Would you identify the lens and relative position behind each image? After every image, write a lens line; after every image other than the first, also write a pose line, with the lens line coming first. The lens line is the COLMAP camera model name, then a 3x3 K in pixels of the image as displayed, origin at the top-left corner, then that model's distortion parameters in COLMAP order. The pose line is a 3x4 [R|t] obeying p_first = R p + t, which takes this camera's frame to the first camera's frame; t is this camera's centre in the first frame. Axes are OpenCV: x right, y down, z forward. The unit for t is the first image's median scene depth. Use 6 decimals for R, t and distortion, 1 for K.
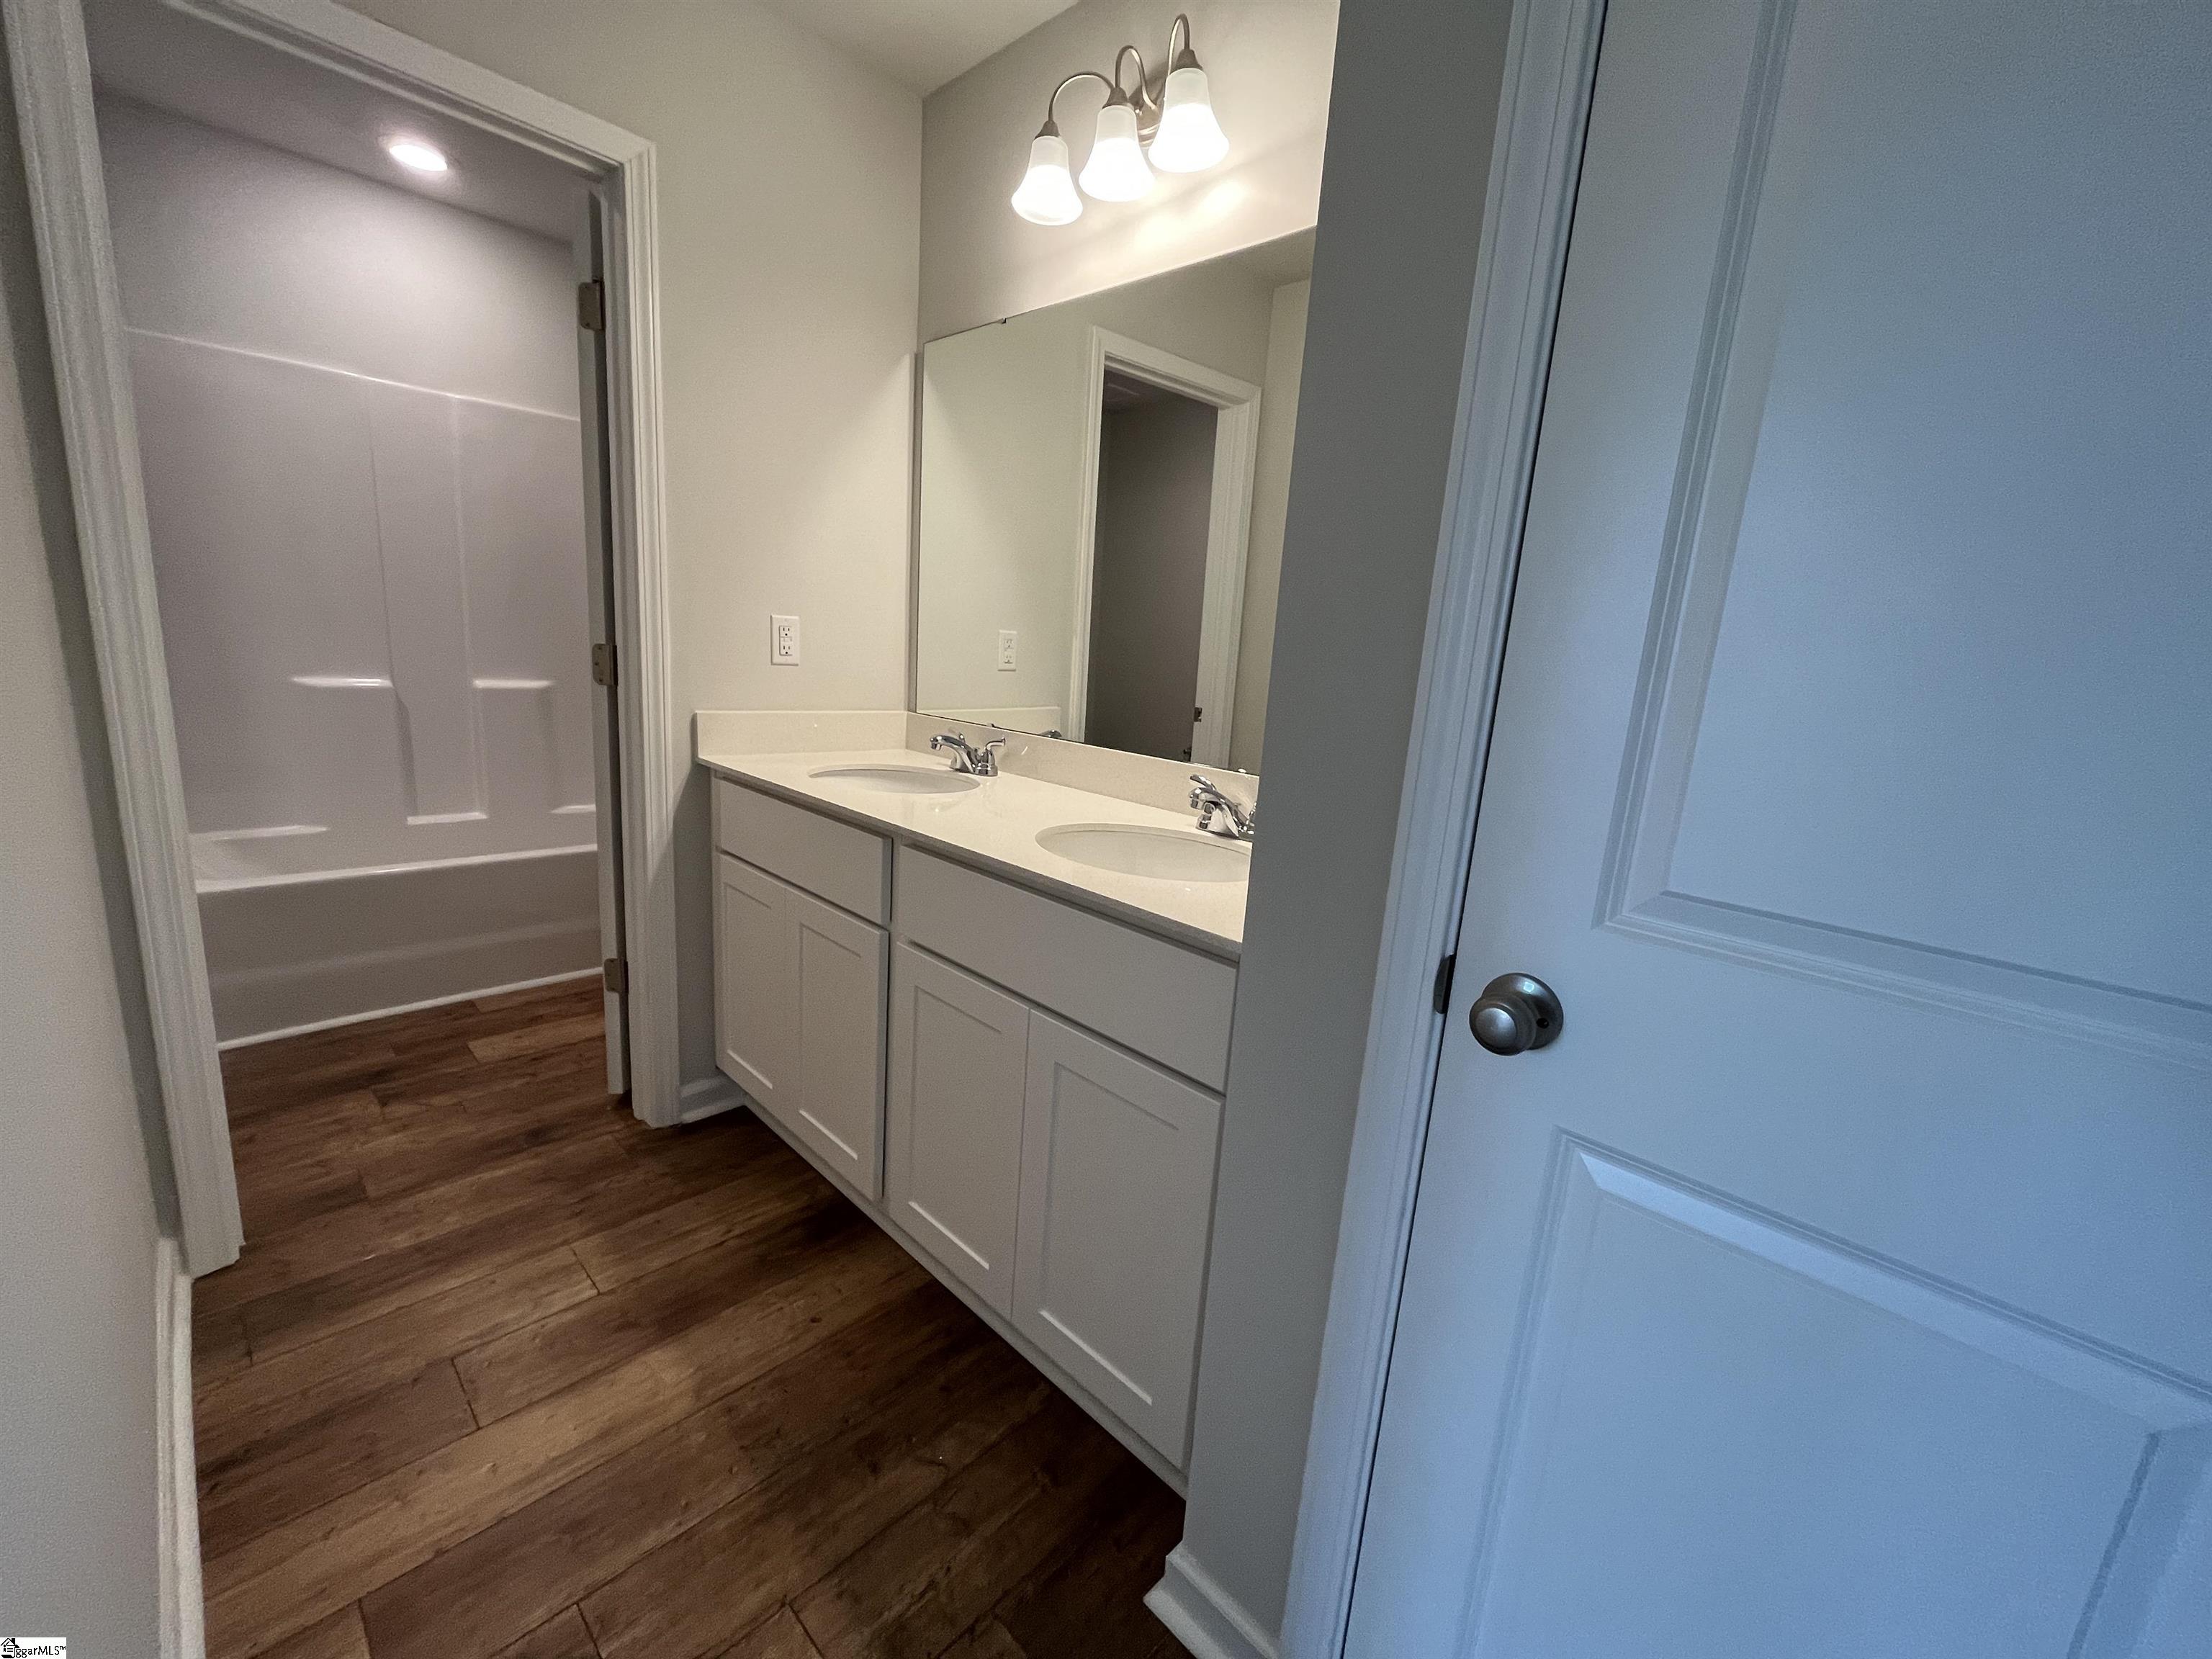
lens RADIAL K [[893.2, 0, 1104.6], [0, 893.2, 837.9], [0, 0, 1]] dist [-0.003624, -0.000198]
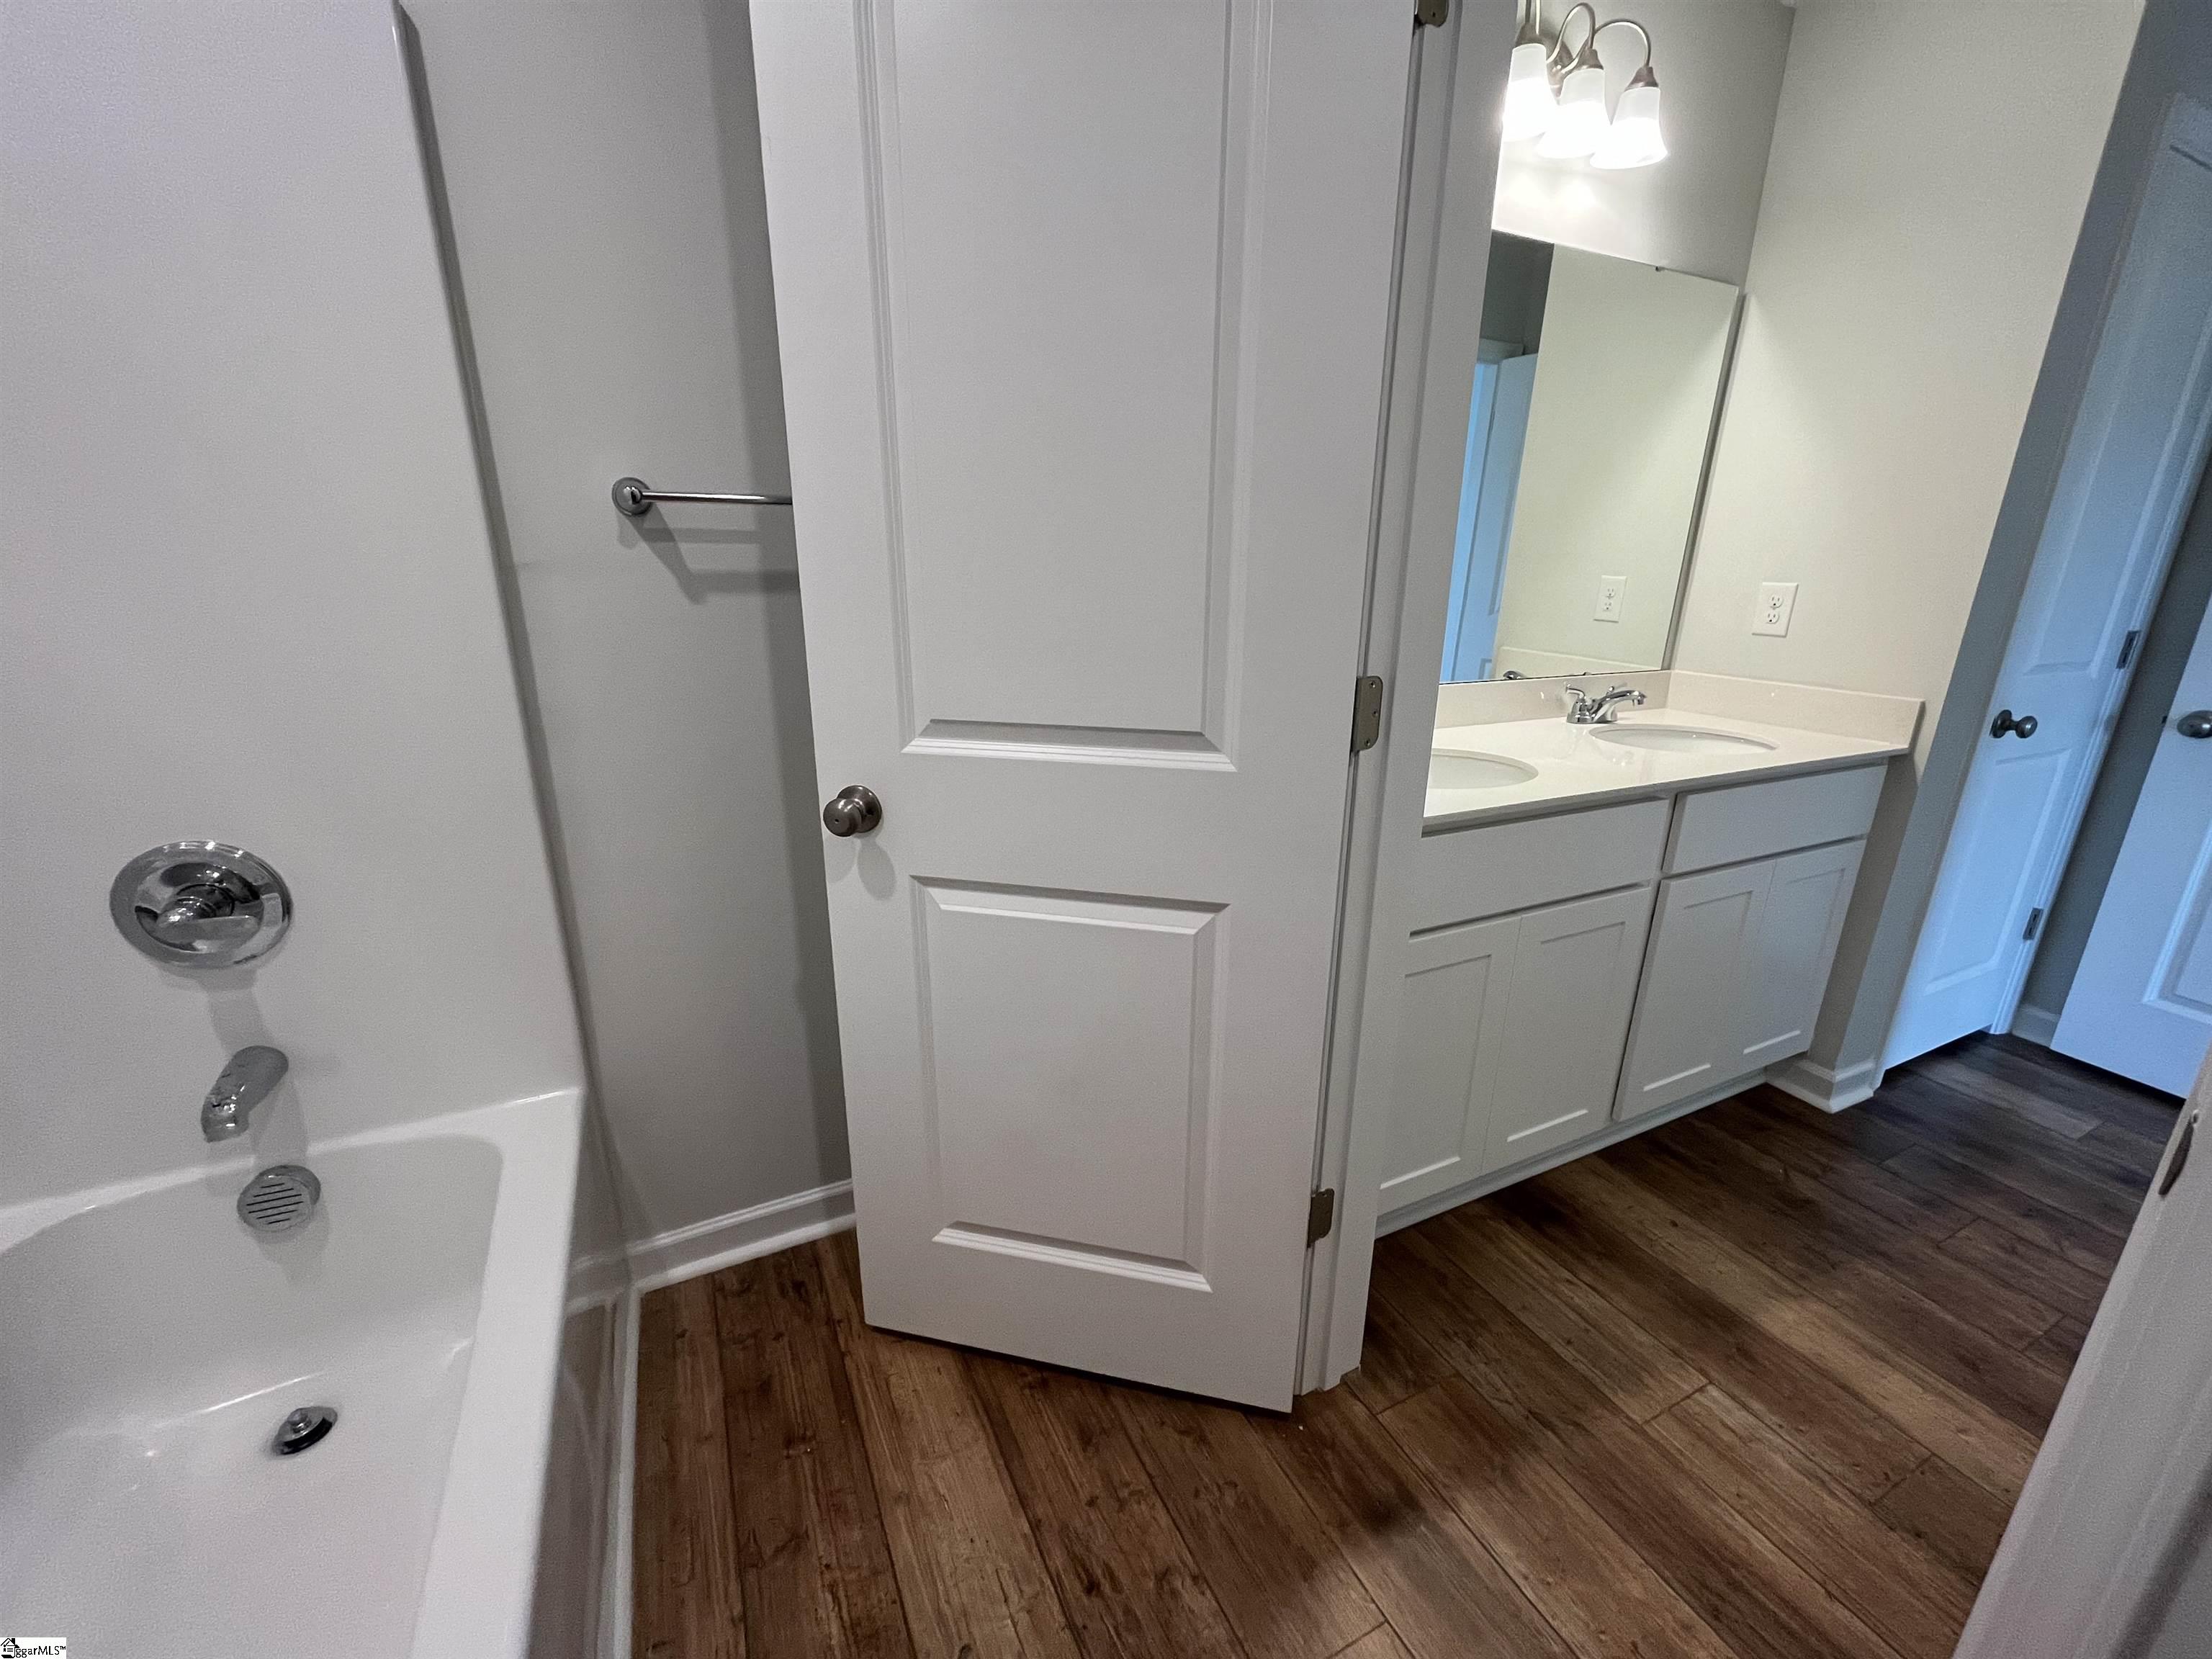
lens RADIAL K [[893.2, 0, 1108.6], [0, 893.2, 841.9], [0, 0, 1]] dist [-0.003624, -0.000198]
pose [[0.335450, -0.349668, 0.874761, -1.421844], [0.199105, 0.933903, 0.296957, -0.400363], [-0.920777, 0.074555, 0.382898, 1.223710]]
